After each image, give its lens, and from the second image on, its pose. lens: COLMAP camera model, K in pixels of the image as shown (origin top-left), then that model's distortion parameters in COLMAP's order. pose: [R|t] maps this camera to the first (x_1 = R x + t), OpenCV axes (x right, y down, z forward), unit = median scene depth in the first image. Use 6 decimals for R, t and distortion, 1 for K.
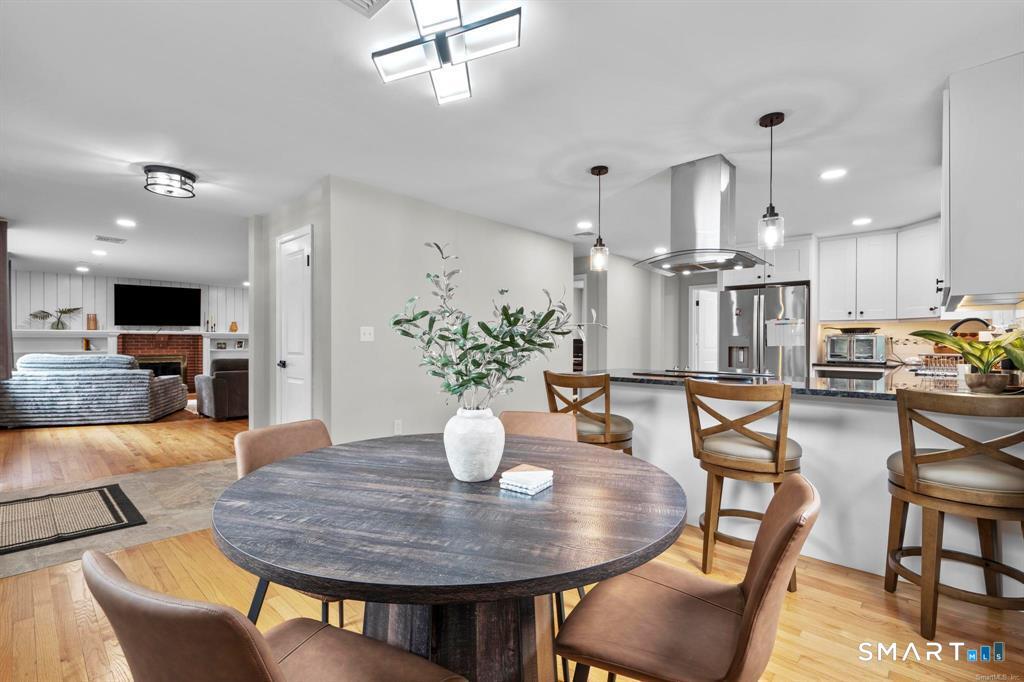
lens RADIAL K [[464.3, 0, 512.0], [0, 464.3, 341.0], [0, 0, 1]] dist [-0.001398, 0.000016]
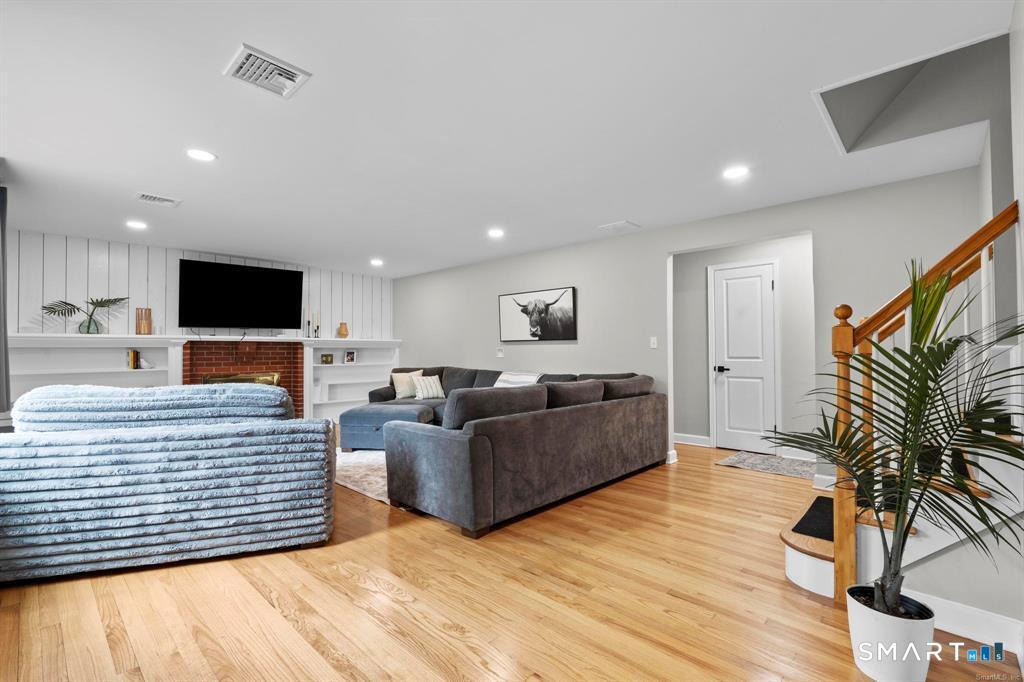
lens RADIAL K [[464.3, 0, 512.0], [0, 464.3, 341.0], [0, 0, 1]] dist [-0.001398, 0.000016]
pose [[0.999927, -0.009629, -0.007259, -0.425501], [0.009484, 0.999760, -0.019773, 0.000747], [0.007448, 0.019703, 0.999778, 0.404145]]
